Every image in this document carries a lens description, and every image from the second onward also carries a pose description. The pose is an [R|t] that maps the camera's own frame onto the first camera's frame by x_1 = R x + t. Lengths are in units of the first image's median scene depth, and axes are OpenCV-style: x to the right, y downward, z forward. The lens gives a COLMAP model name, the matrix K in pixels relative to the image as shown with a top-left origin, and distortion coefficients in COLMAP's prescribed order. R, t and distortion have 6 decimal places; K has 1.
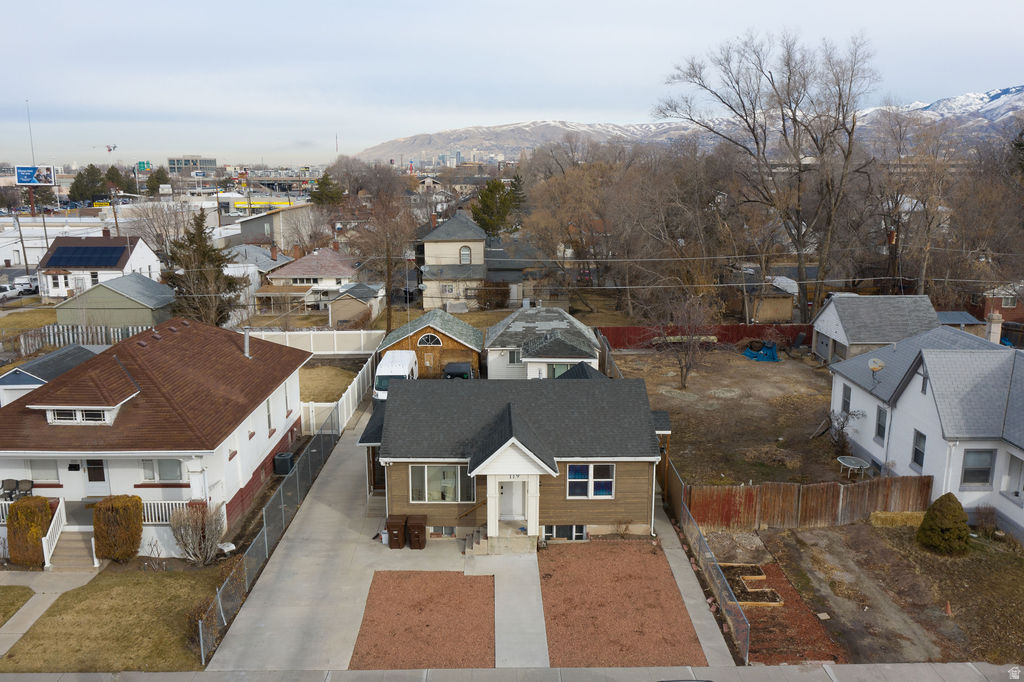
lens RADIAL K [[847.3, 0, 520.2], [0, 847.3, 359.4], [0, 0, 1]] dist [-0.011511, 0.004177]
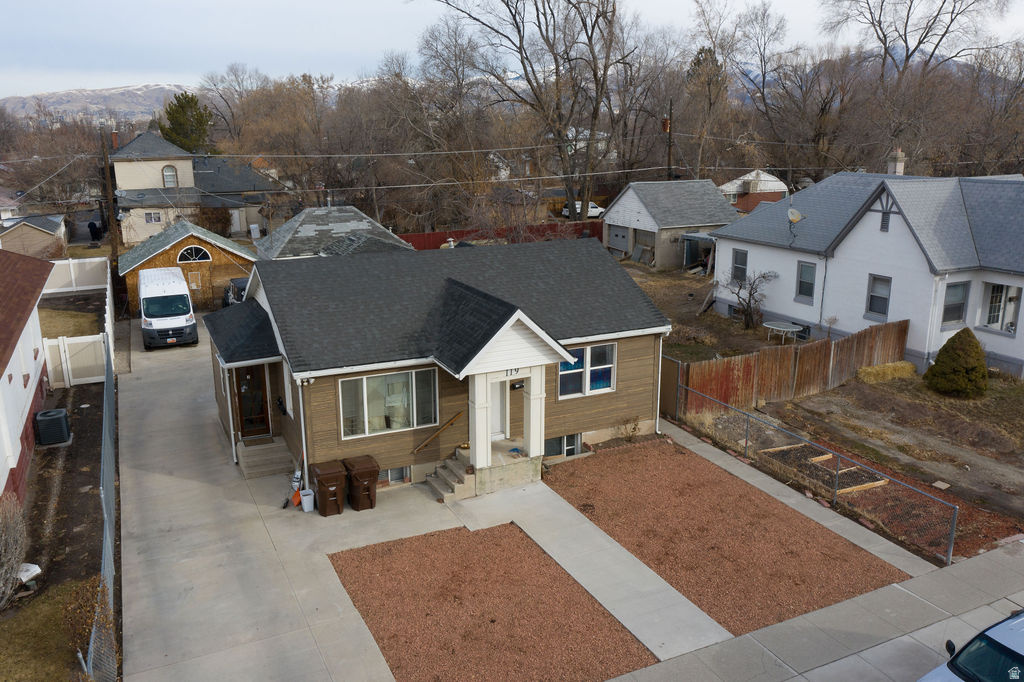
lens RADIAL K [[807.4, 0, 512.0], [0, 807.4, 341.0], [0, 0, 1]] dist [-0.010000, 0.006419]
pose [[0.911608, -0.110474, 0.395937, -0.243909], [0.097801, 0.993840, 0.052122, 0.076362], [-0.399257, -0.008792, 0.916797, 0.394909]]
